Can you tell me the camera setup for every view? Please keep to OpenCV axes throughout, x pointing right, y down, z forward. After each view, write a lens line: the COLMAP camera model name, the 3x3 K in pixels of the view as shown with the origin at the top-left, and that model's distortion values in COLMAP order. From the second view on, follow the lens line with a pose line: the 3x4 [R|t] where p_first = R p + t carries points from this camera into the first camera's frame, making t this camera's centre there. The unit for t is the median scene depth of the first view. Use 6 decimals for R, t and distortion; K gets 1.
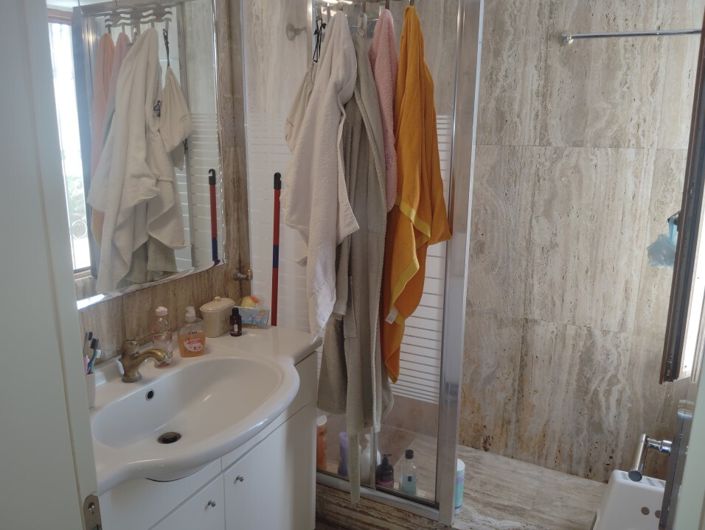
lens RADIAL K [[575.8, 0, 345.8], [0, 575.8, 263.0], [0, 0, 1]] dist [0.087446, -0.177096]
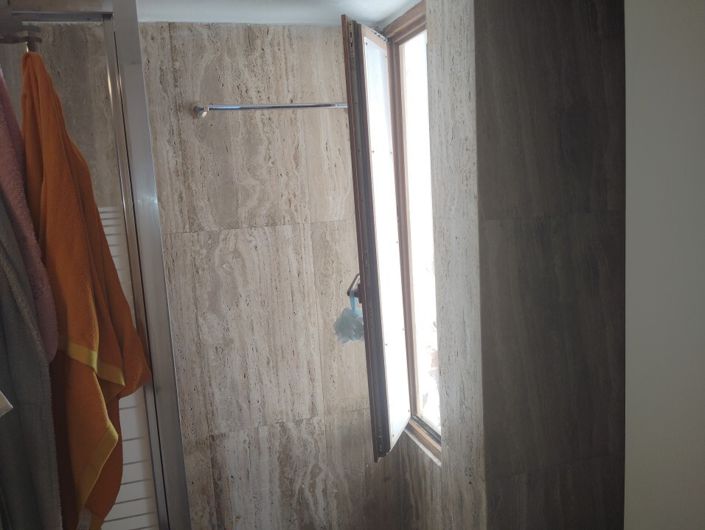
lens RADIAL K [[575.8, 0, 345.8], [0, 575.8, 263.0], [0, 0, 1]] dist [0.087446, -0.177096]
pose [[0.730634, -0.143869, 0.667440, -0.074541], [0.226354, 0.973304, -0.037986, -0.077229], [-0.644157, 0.178831, 0.743694, 0.243882]]
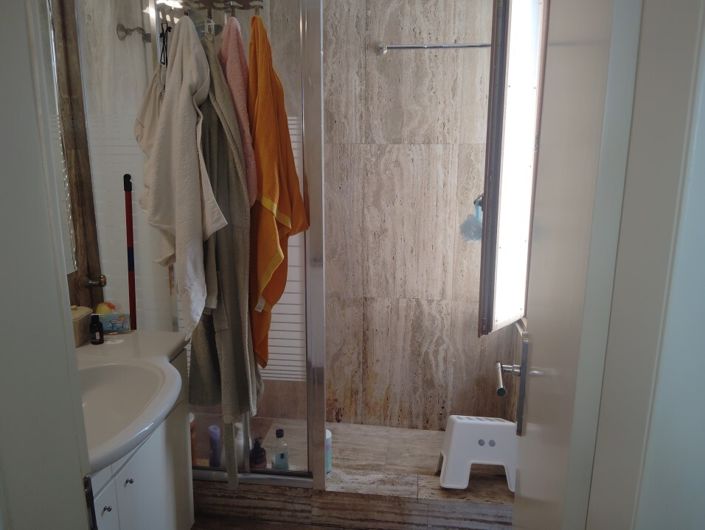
lens RADIAL K [[575.8, 0, 345.8], [0, 575.8, 263.0], [0, 0, 1]] dist [0.087446, -0.177096]
pose [[0.942297, -0.084903, 0.323833, -0.090232], [0.084151, 0.996319, 0.016350, 0.008813], [-0.324029, 0.011844, 0.945973, -0.050671]]
